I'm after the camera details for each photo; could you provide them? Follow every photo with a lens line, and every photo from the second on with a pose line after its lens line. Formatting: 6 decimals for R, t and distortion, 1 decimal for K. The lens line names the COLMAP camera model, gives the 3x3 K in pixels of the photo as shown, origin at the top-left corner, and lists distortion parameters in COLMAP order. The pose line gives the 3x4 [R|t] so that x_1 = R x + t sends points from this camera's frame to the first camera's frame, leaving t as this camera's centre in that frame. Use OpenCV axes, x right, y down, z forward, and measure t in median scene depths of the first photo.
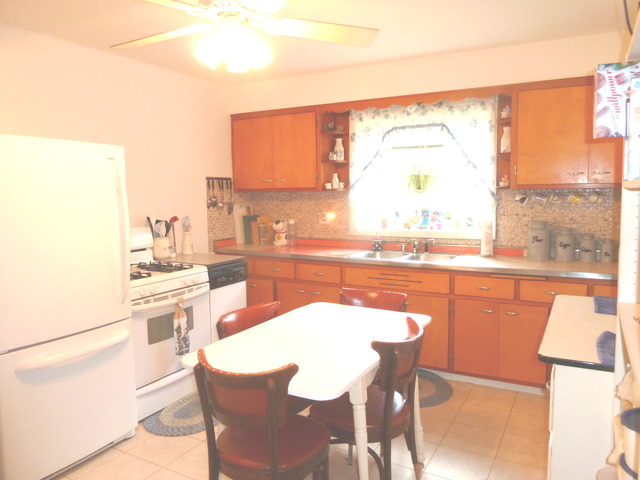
lens RADIAL K [[476.9, 0, 322.0], [0, 476.9, 234.3], [0, 0, 1]] dist [-0.044240, 0.011797]
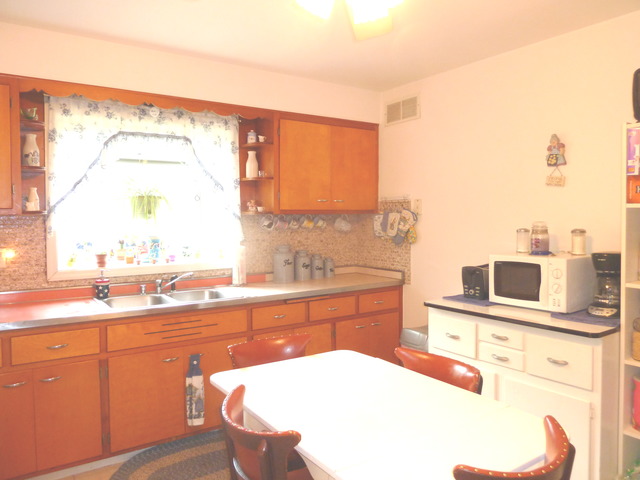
lens RADIAL K [[476.9, 0, 320.8], [0, 476.9, 239.1], [0, 0, 1]] dist [-0.044240, 0.011797]
pose [[0.446486, -0.029071, 0.894318, -0.416057], [0.080544, 0.996720, -0.007812, -0.024421], [-0.891158, 0.075520, 0.447363, 0.423965]]
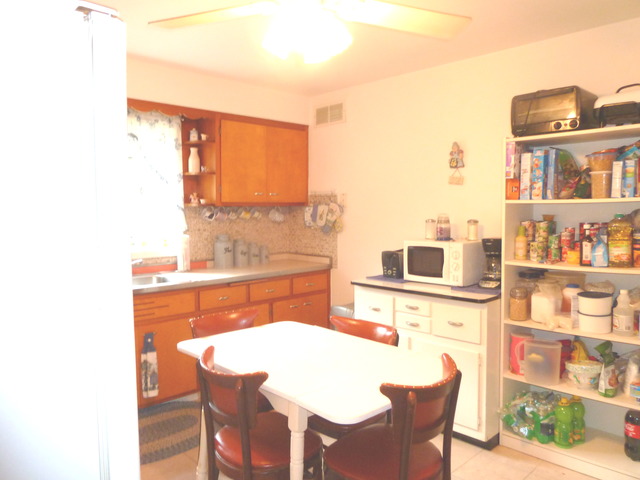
lens RADIAL K [[476.9, 0, 322.8], [0, 476.9, 239.8], [0, 0, 1]] dist [-0.044240, 0.011797]
pose [[0.287514, -0.050641, 0.956437, -0.535898], [0.084228, 0.996069, 0.027420, -0.024235], [-0.954066, 0.072675, 0.290649, 0.407705]]
